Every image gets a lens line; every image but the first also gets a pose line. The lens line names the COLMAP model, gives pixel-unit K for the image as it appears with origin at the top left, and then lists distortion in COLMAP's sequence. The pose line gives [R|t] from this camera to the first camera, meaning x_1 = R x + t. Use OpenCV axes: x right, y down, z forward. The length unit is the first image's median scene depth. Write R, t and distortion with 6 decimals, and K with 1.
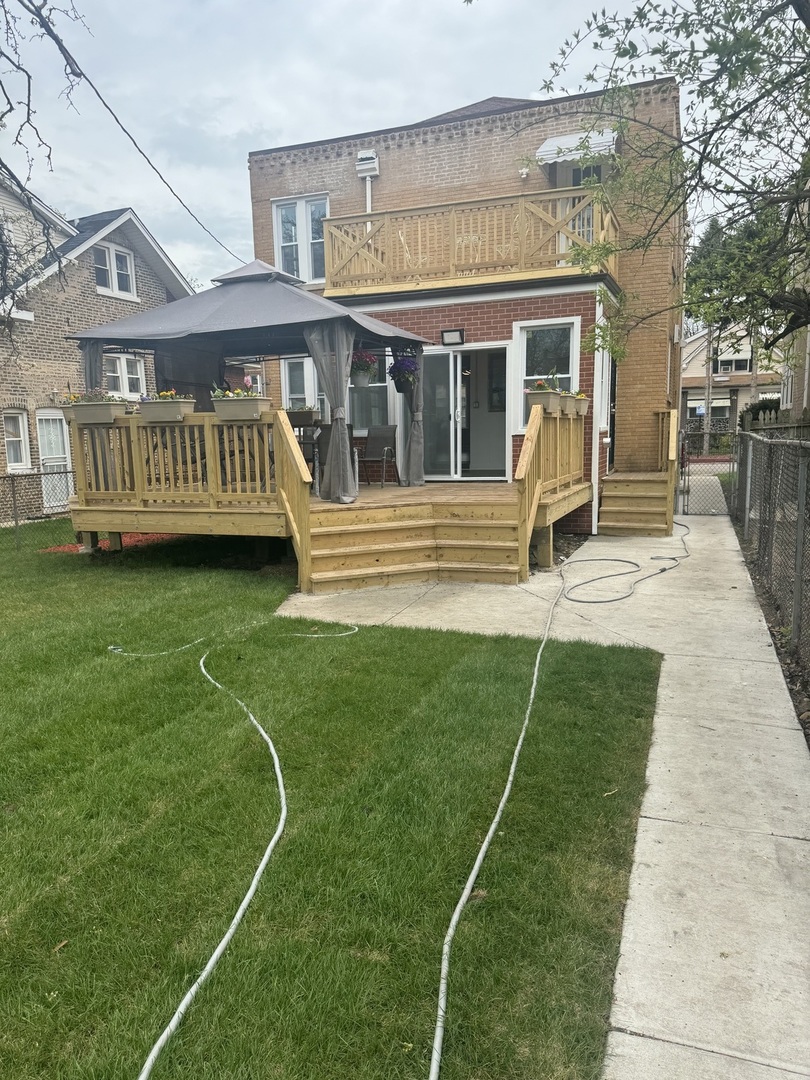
lens RADIAL K [[768.5, 0, 400.0], [0, 768.5, 544.5], [0, 0, 1]] dist [0.018359, -0.008150]
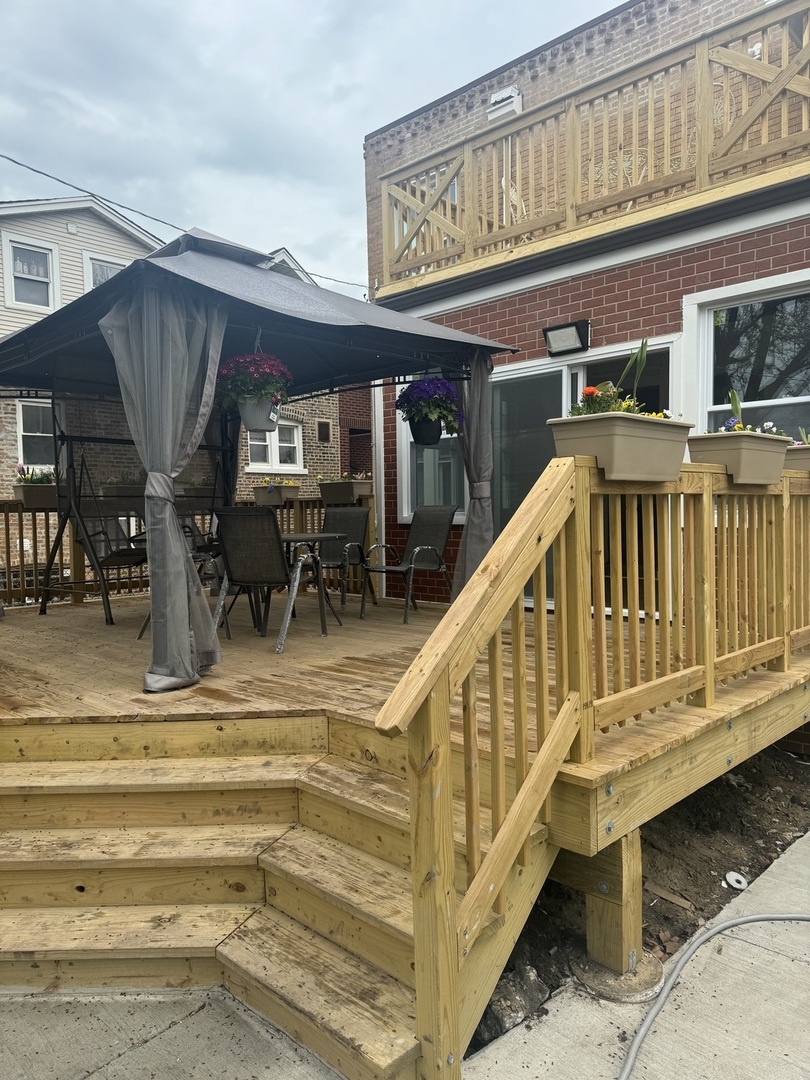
lens RADIAL K [[768.5, 0, 411.7], [0, 768.5, 534.0], [0, 0, 1]] dist [0.018359, -0.008150]
pose [[0.920107, 0.015358, -0.391367, 0.175946], [-0.057078, 0.993821, -0.095191, -0.083090], [0.387487, 0.109924, 0.915298, 0.494903]]
